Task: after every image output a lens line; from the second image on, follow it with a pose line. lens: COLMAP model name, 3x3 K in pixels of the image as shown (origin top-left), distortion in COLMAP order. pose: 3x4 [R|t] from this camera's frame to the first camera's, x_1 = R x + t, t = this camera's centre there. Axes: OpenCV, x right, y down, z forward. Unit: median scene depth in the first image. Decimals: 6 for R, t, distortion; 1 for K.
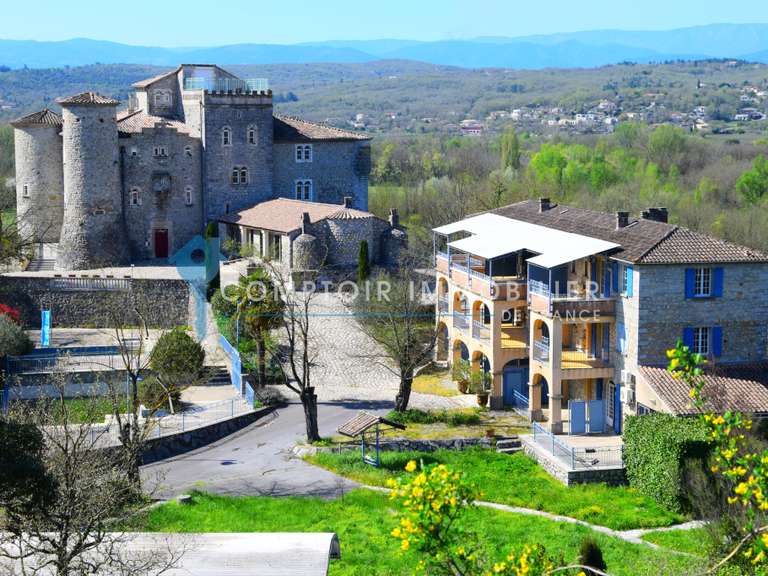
lens RADIAL K [[1352.5, 0, 384.3], [0, 1352.5, 287.4], [0, 0, 1]] dist [-0.173092, 0.000000]
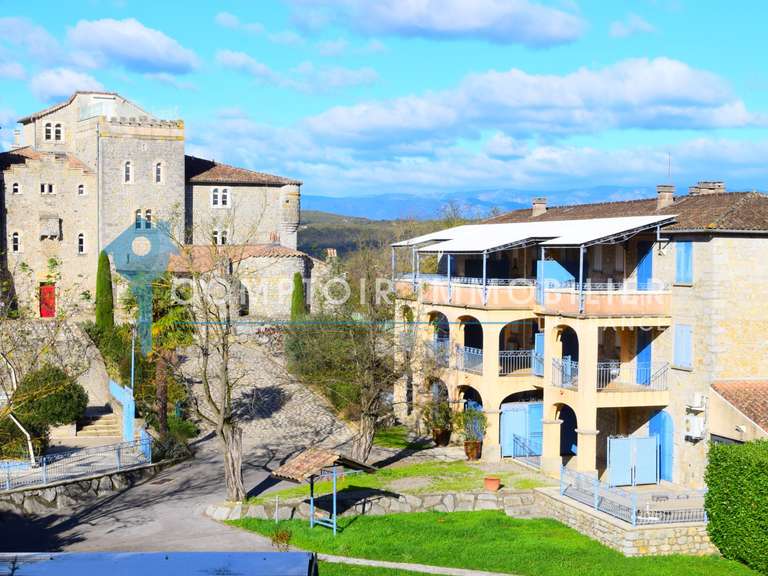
lens RADIAL K [[1352.5, 0, 383.5], [0, 1352.5, 289.8], [0, 0, 1]] dist [-0.173092, 0.000000]
pose [[0.998020, 0.000928, 0.062895, -0.011609], [0.005013, 0.995537, -0.094237, 0.039281], [-0.062701, 0.094365, 0.993561, 0.171888]]
